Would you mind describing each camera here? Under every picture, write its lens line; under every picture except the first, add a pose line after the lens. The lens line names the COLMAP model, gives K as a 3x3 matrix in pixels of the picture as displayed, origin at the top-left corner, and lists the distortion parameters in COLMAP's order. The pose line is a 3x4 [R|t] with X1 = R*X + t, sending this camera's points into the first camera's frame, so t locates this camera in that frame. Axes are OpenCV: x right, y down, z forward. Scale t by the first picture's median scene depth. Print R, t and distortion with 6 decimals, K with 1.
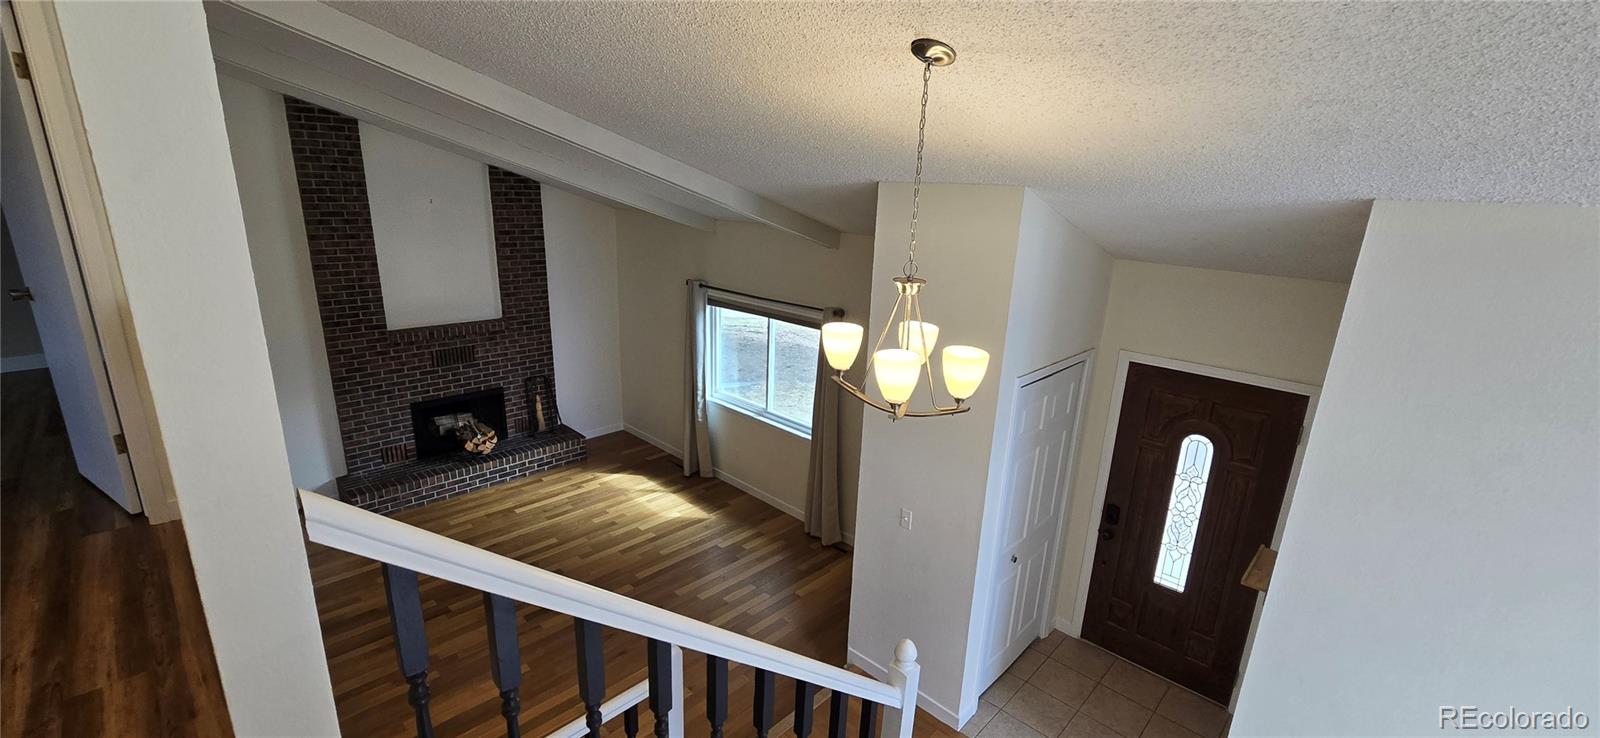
lens RADIAL K [[658.2, 0, 799.3], [0, 658.2, 370.8], [0, 0, 1]] dist [-0.000948, 0.000568]
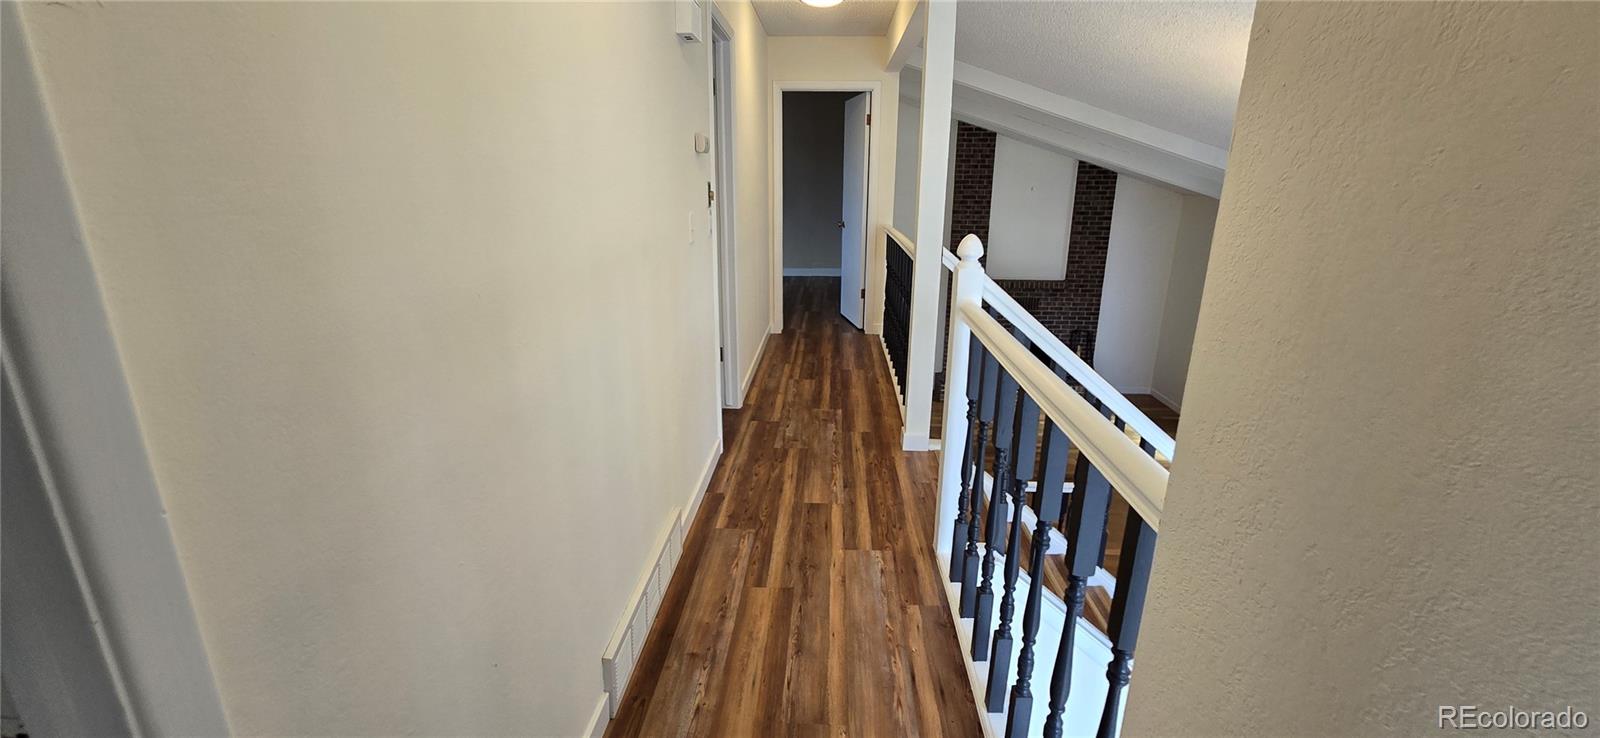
lens RADIAL K [[658.2, 0, 798.5], [0, 658.2, 370.8], [0, 0, 1]] dist [-0.000948, 0.000568]
pose [[0.658607, 0.182439, -0.730036, 0.210449], [-0.188649, 0.979213, 0.074519, 0.114050], [0.728456, 0.088642, 0.679334, -0.280403]]
